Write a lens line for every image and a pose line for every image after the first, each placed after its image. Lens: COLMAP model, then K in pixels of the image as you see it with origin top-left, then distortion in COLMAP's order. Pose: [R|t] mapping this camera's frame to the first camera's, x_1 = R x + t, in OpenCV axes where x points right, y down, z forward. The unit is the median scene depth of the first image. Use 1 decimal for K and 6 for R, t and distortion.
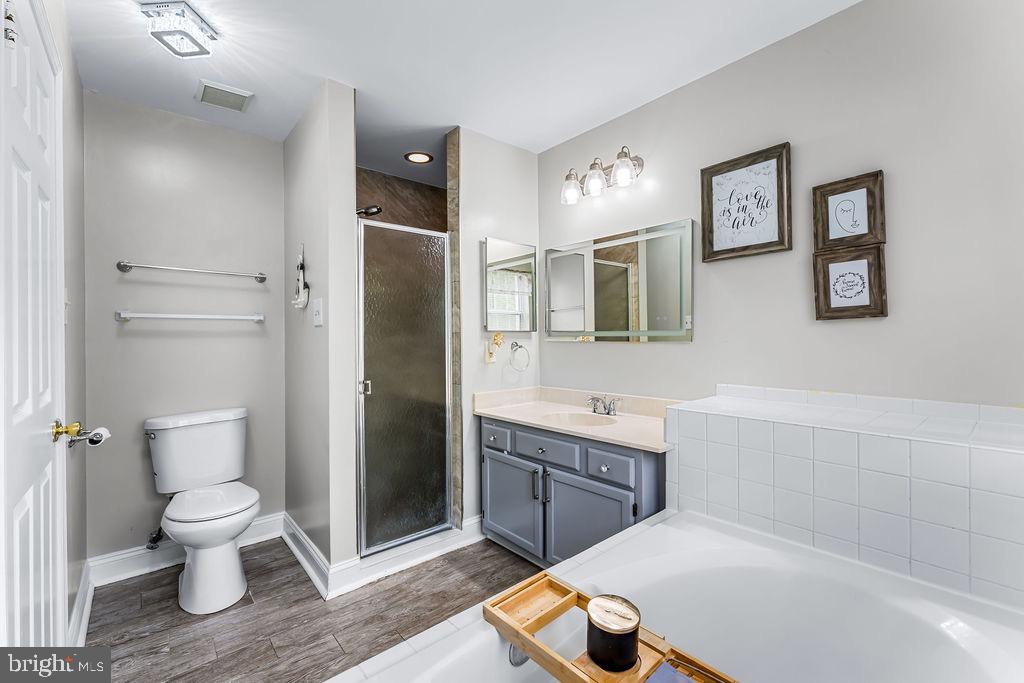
lens RADIAL K [[436.0, 0, 517.3], [0, 436.0, 335.9], [0, 0, 1]] dist [0.000507, -0.001795]
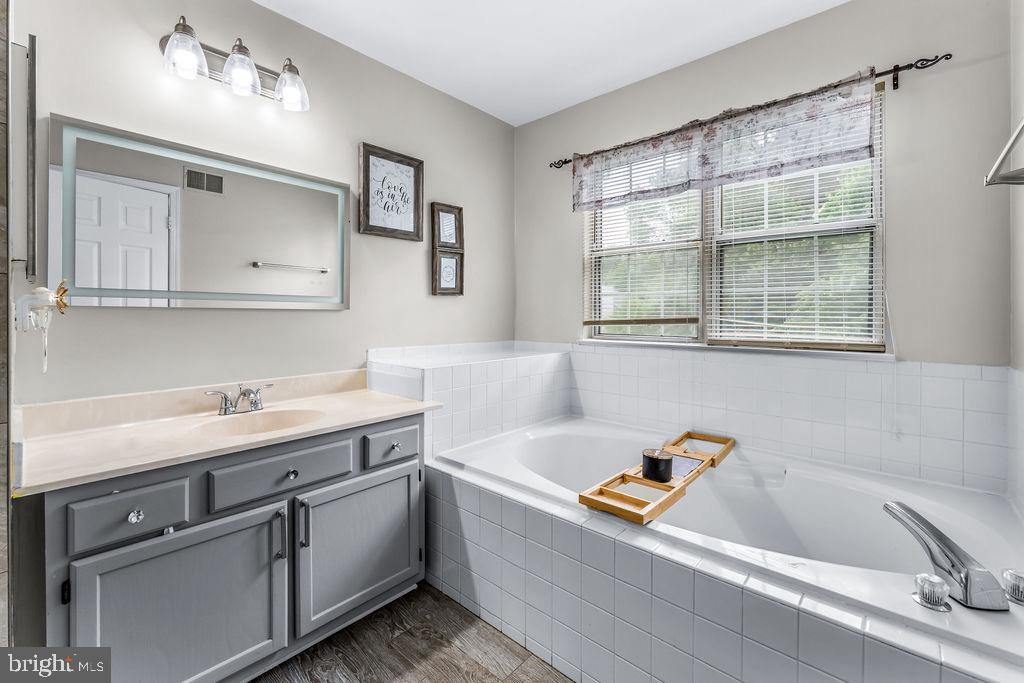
lens RADIAL K [[436.0, 0, 498.6], [0, 436.0, 316.7], [0, 0, 1]] dist [0.000507, -0.001795]
pose [[-0.109709, 0.002339, 0.993961, -0.718971], [-0.004330, 0.999987, -0.002831, 0.035698], [-0.993954, -0.004615, -0.109698, 0.894346]]
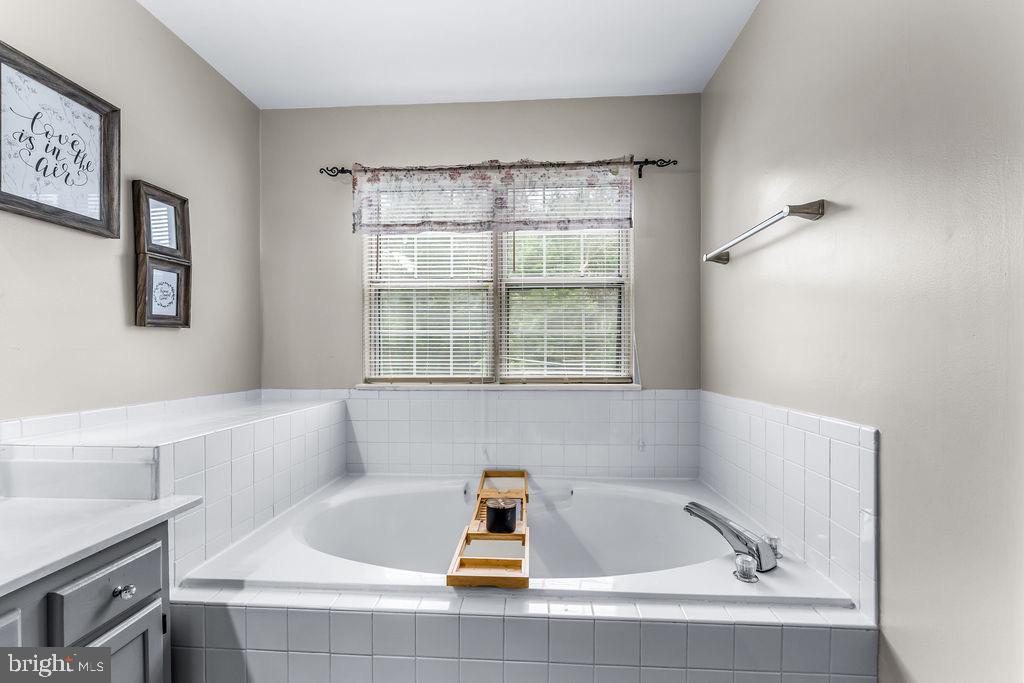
lens RADIAL K [[436.0, 0, 510.3], [0, 436.0, 357.0], [0, 0, 1]] dist [0.000507, -0.001795]
pose [[-0.714657, 0.003795, 0.699465, -0.479478], [0.006353, 0.999979, 0.001065, 0.030644], [-0.699446, 0.005205, -0.714666, 1.050011]]
